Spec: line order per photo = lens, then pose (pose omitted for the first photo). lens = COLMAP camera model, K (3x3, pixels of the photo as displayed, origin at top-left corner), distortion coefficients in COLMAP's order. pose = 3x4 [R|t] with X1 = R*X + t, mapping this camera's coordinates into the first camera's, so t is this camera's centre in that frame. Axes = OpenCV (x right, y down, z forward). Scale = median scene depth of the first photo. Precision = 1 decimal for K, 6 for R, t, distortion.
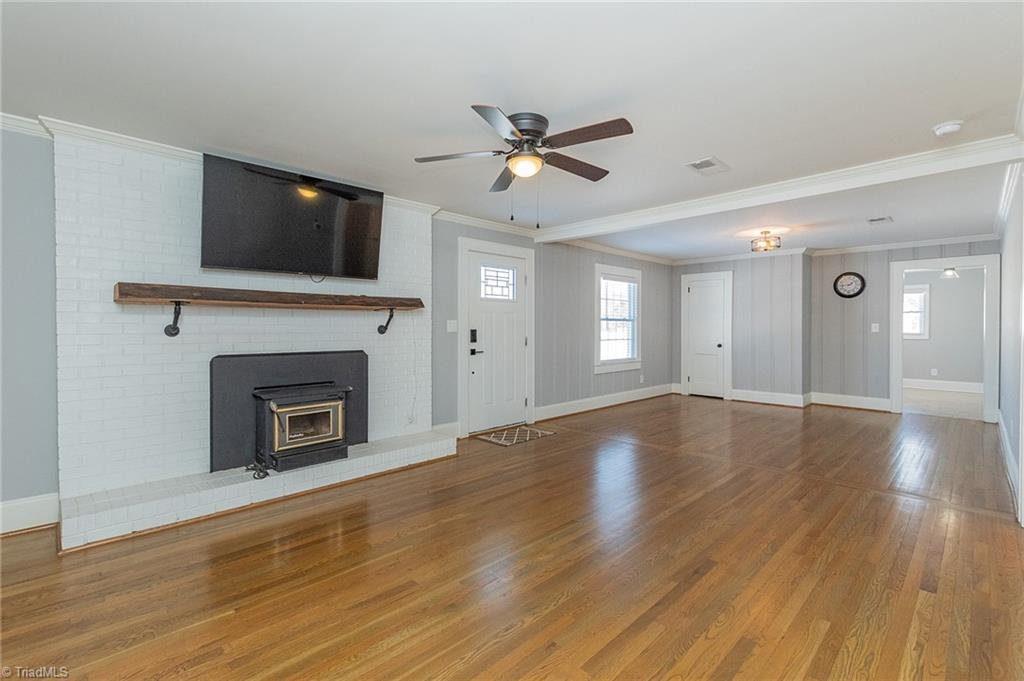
lens RADIAL K [[462.1, 0, 522.5], [0, 462.1, 329.6], [0, 0, 1]] dist [0.001782, -0.003466]
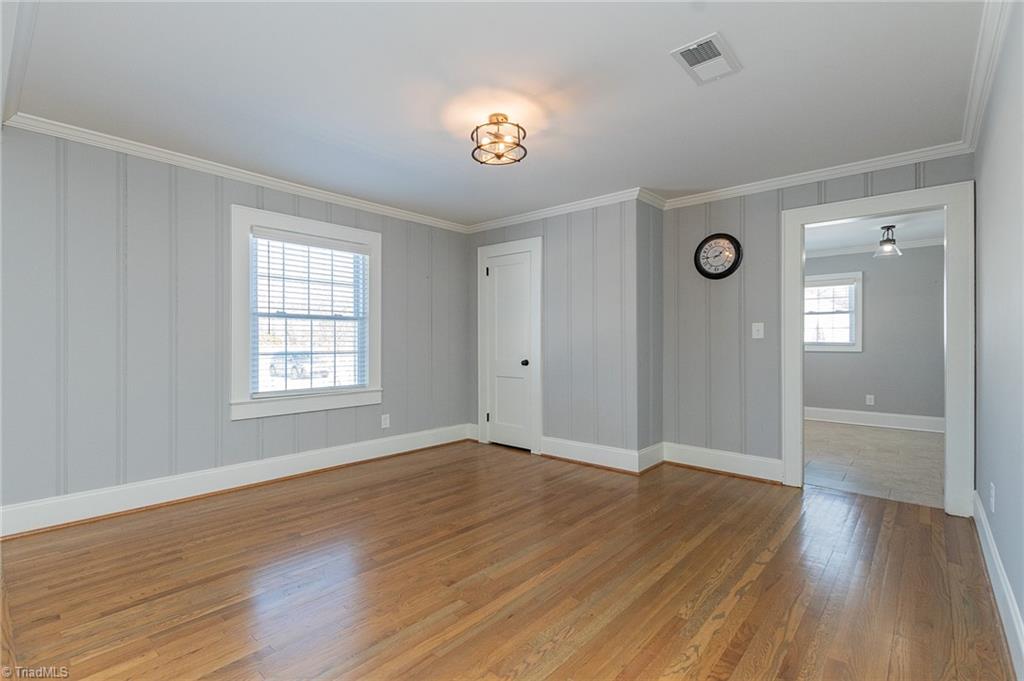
lens RADIAL K [[462.1, 0, 527.3], [0, 462.1, 338.3], [0, 0, 1]] dist [0.001782, -0.003466]
pose [[0.997781, 0.000176, 0.066588, 0.422826], [0.000501, 0.999948, -0.010147, 0.010250], [-0.066587, 0.010158, 0.997729, 0.435743]]
